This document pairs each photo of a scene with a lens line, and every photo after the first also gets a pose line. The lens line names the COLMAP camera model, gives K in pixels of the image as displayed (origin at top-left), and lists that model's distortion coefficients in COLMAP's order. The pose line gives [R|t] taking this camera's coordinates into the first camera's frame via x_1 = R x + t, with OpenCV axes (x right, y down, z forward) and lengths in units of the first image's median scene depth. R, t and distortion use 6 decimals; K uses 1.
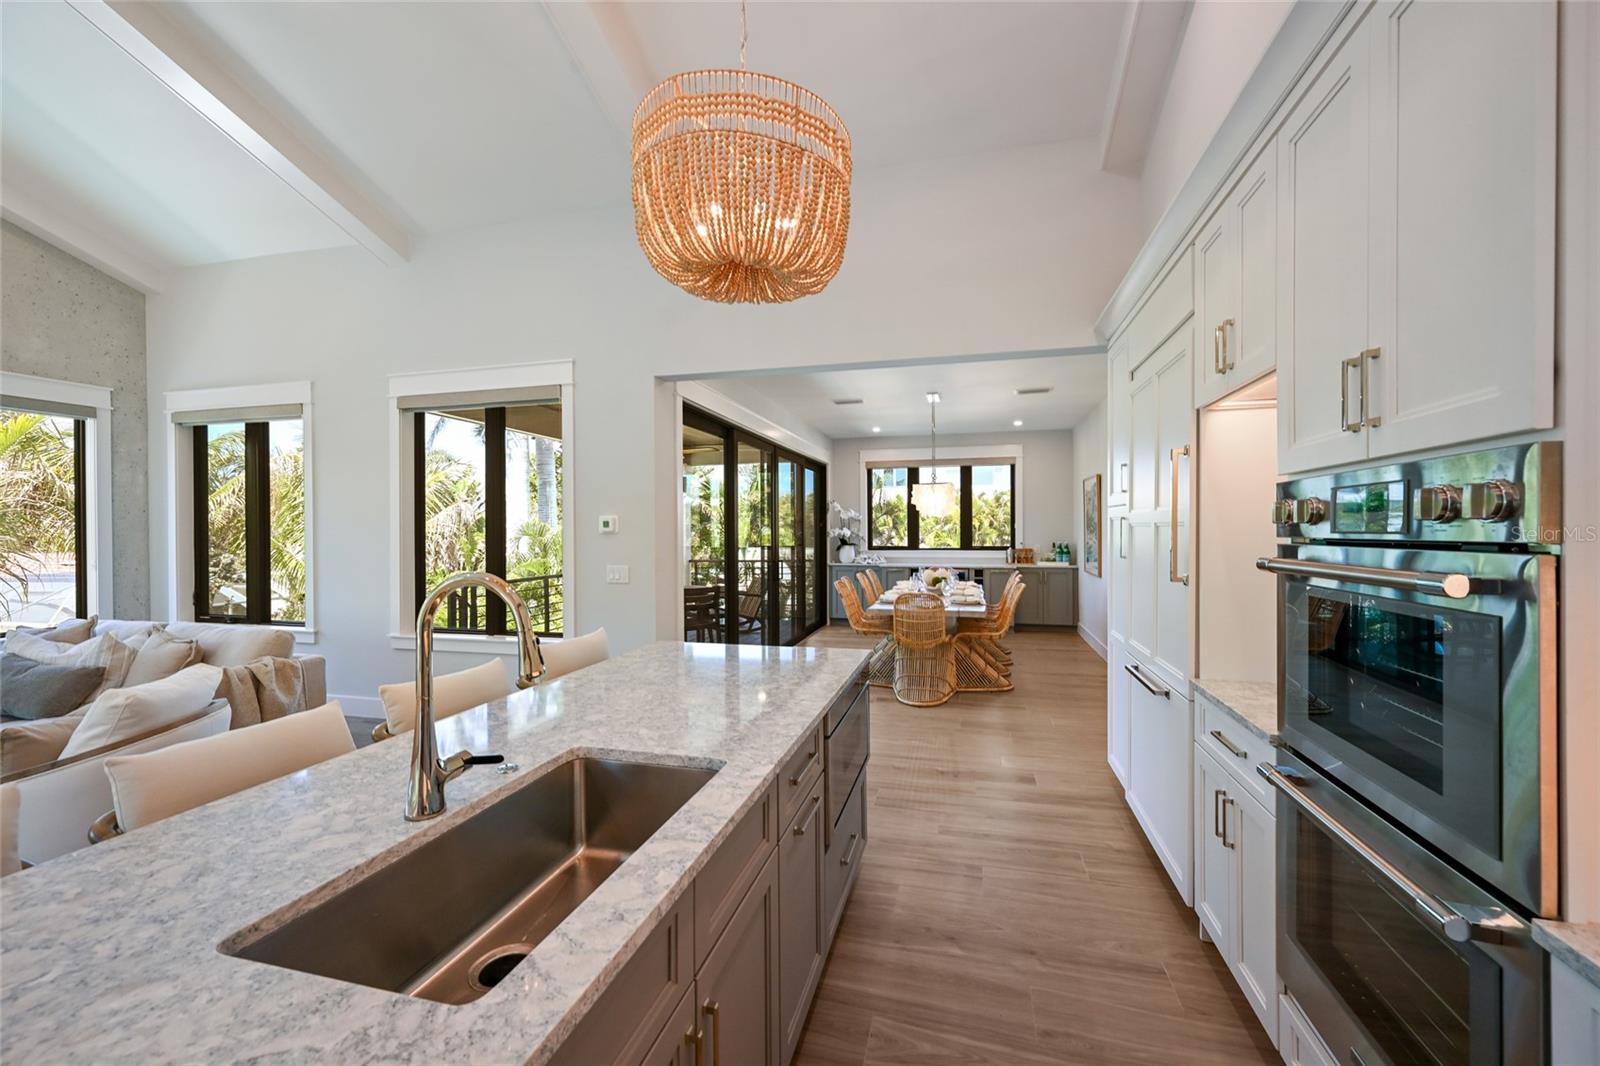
lens RADIAL K [[630.8, 0, 813.7], [0, 630.8, 532.9], [0, 0, 1]] dist [-0.000741, 0.001070]
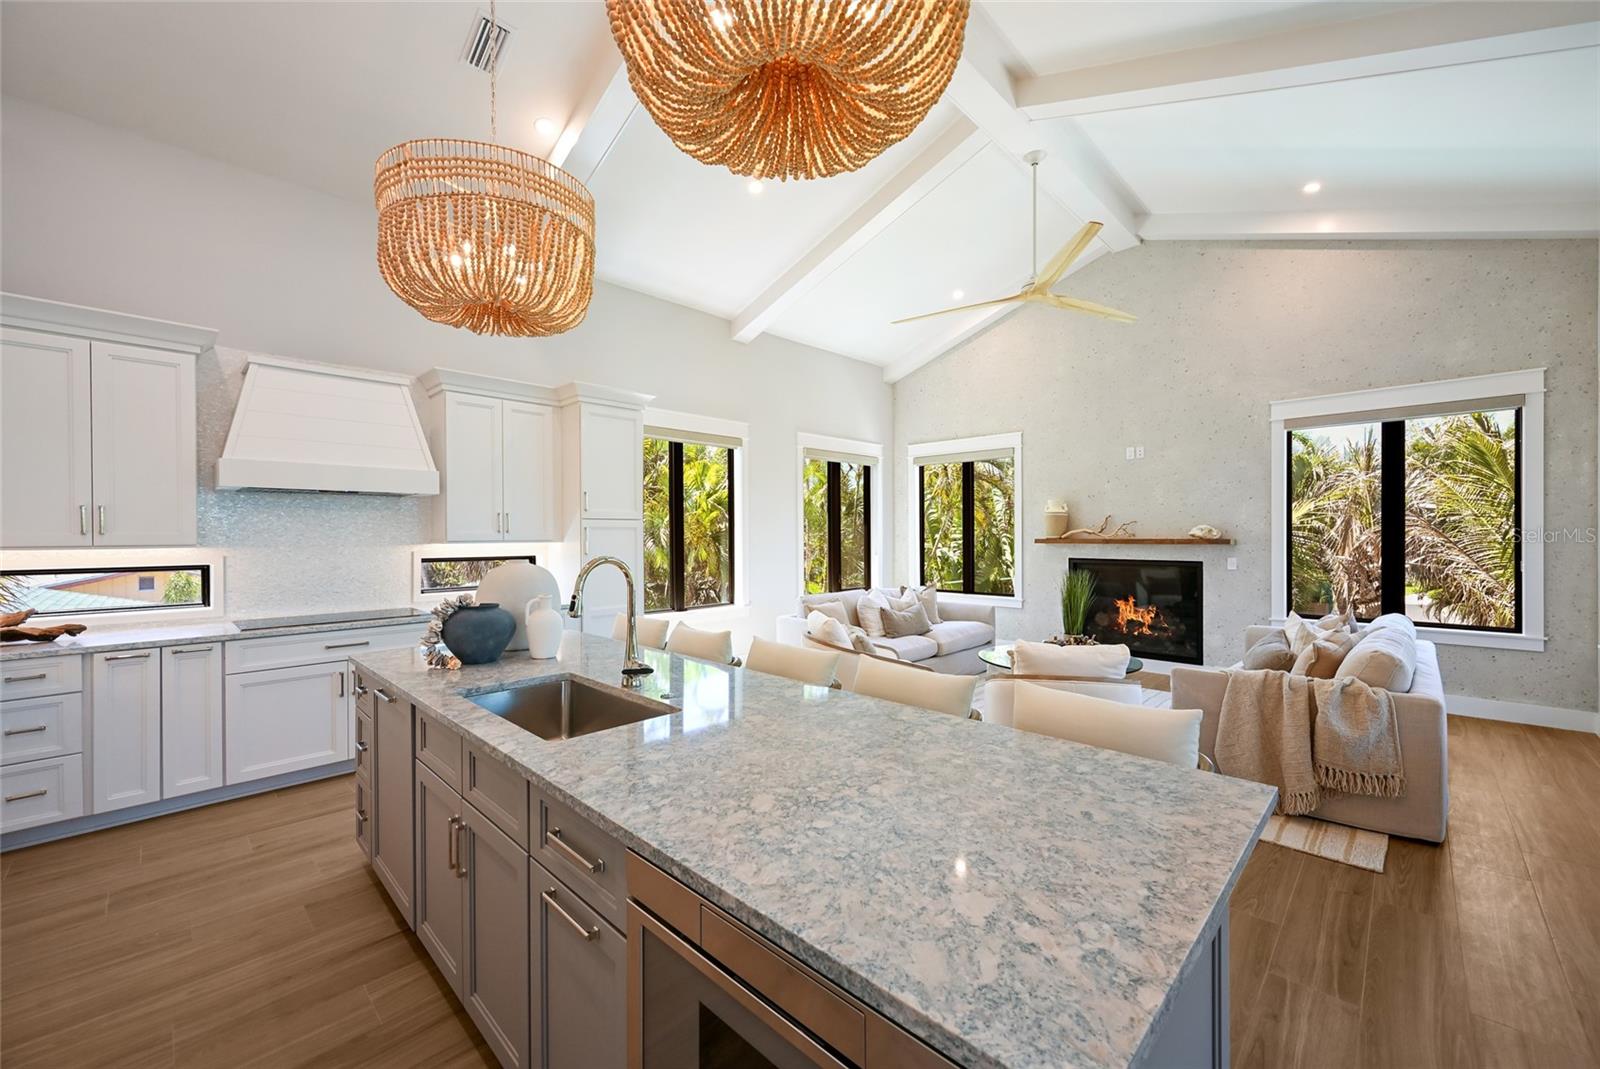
lens RADIAL K [[630.8, 0, 805.3], [0, 630.8, 536.5], [0, 0, 1]] dist [-0.000741, 0.001070]
pose [[-0.501828, 0.009657, -0.864914, 0.165762], [0.002293, 0.999949, 0.009834, -0.004000], [0.864965, 0.002952, -0.501824, 0.535511]]
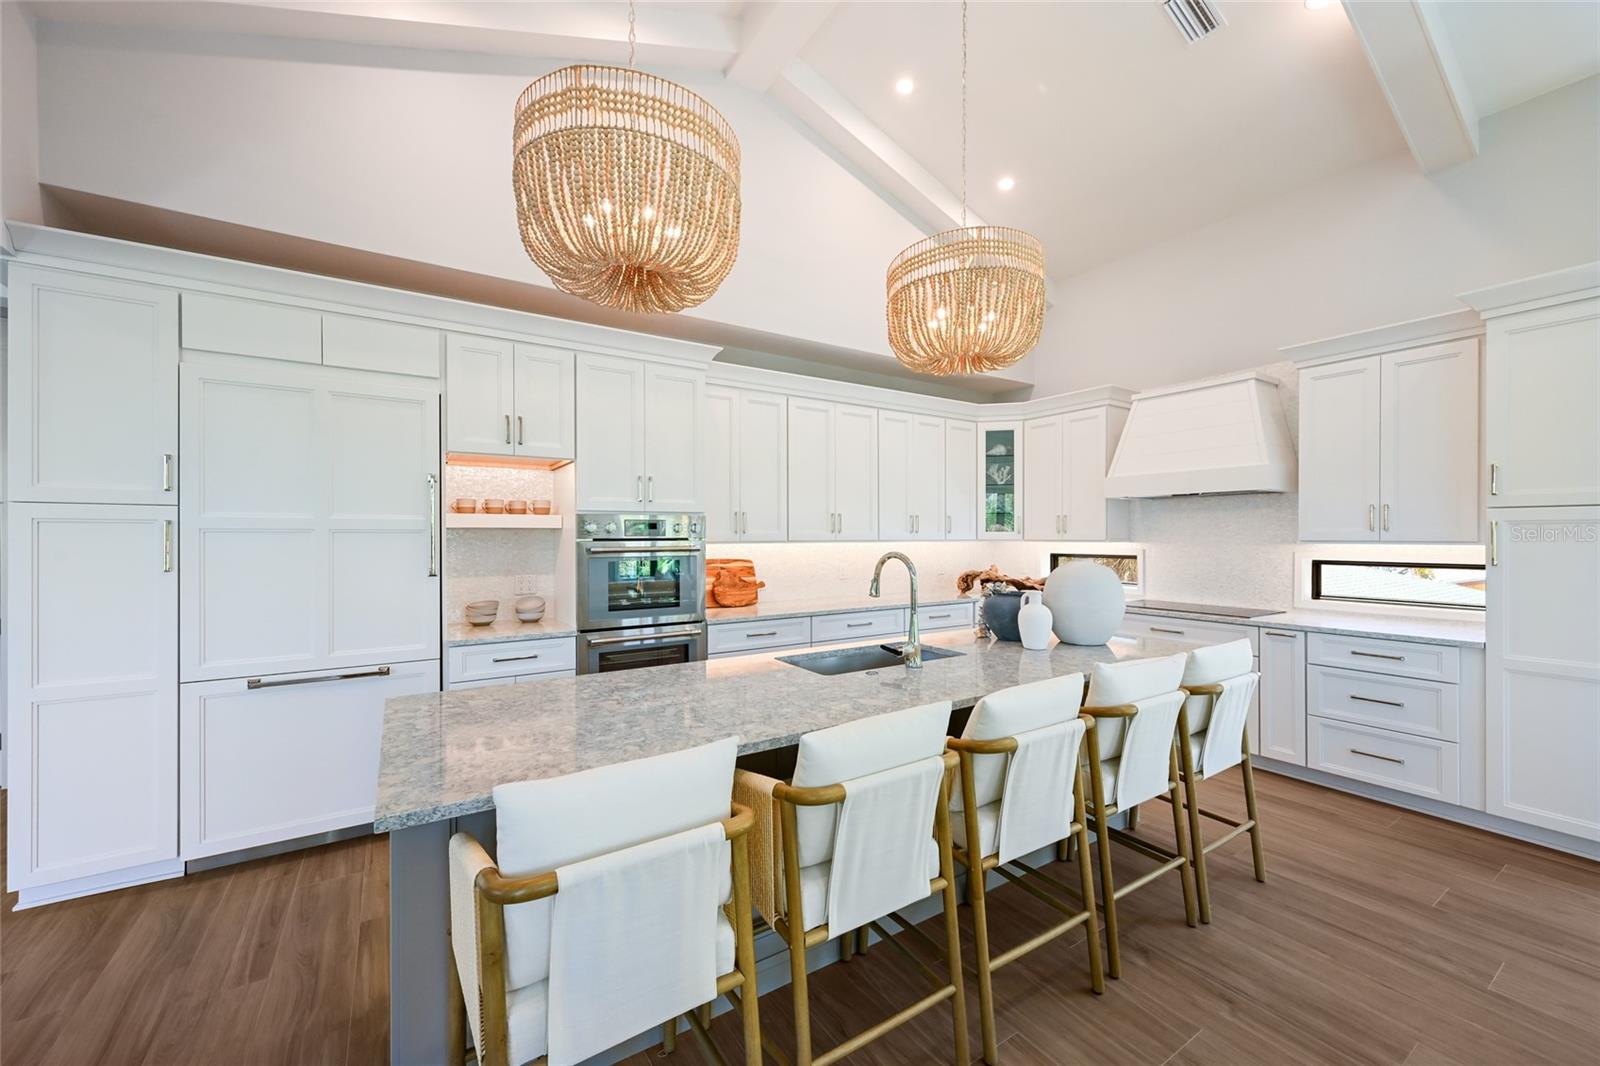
lens RADIAL K [[630.8, 0, 812.6], [0, 630.8, 537.9], [0, 0, 1]] dist [-0.000741, 0.001070]
pose [[-0.735008, 0.001143, 0.678058, -0.390520], [0.007179, 0.999956, 0.006098, -0.002393], [-0.678021, 0.009350, -0.734983, 0.627537]]
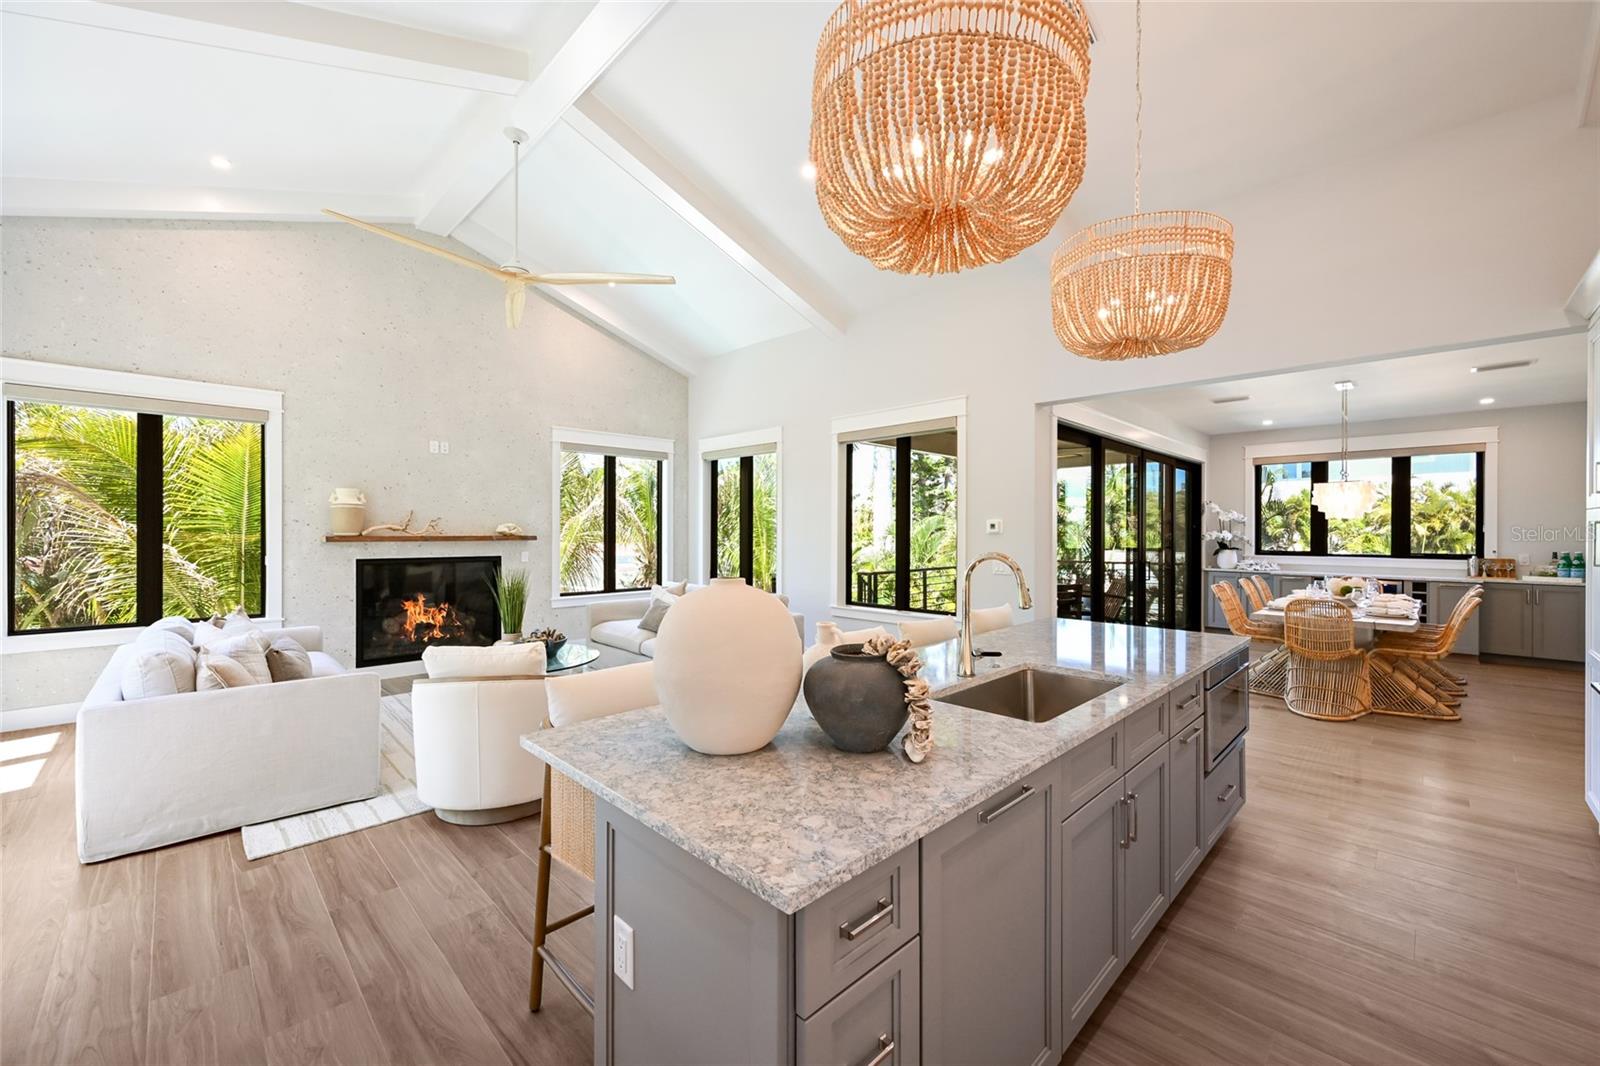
lens RADIAL K [[630.8, 0, 804.4], [0, 630.8, 531.4], [0, 0, 1]] dist [-0.000741, 0.001070]
pose [[0.858298, 0.007280, -0.513099, -0.009067], [-0.009541, 0.999953, -0.001773, 0.001269], [0.513062, 0.006417, 0.858327, -0.192038]]
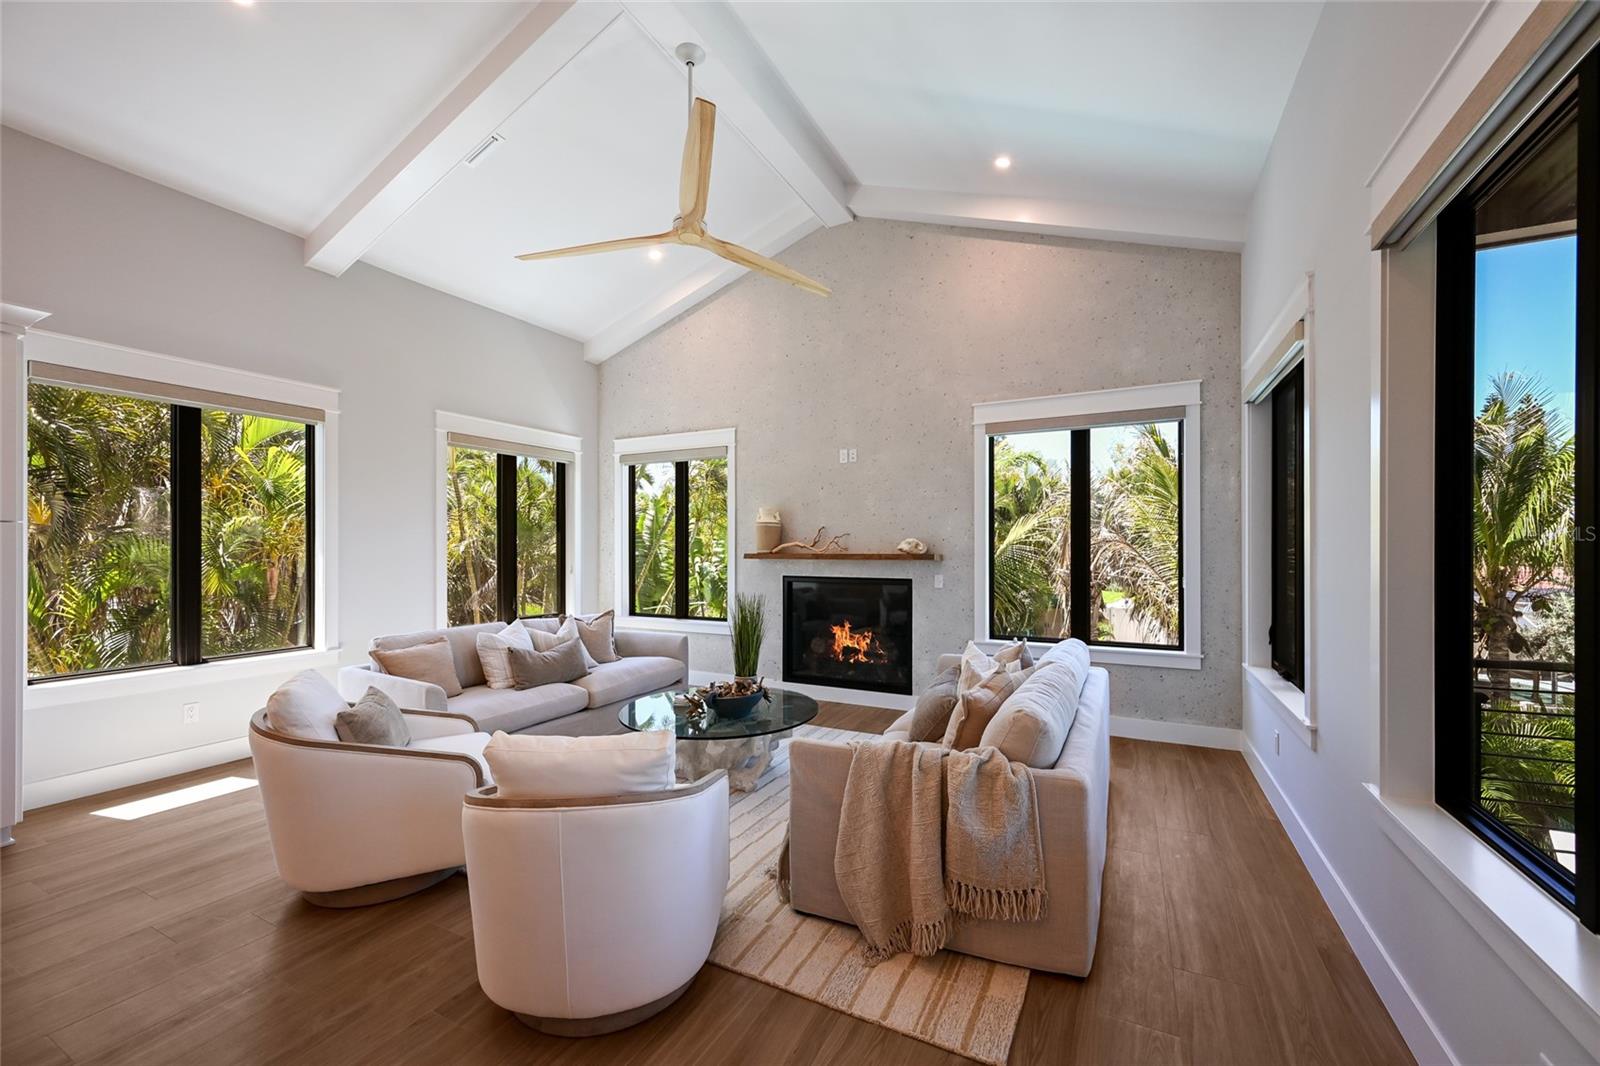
lens RADIAL K [[630.8, 0, 811.1], [0, 630.8, 548.4], [0, 0, 1]] dist [-0.000741, 0.001070]
pose [[-0.217563, 0.006325, -0.976026, -0.145075], [-0.002102, 0.999974, 0.006949, -0.001988], [0.976044, 0.003563, -0.217544, 0.648736]]
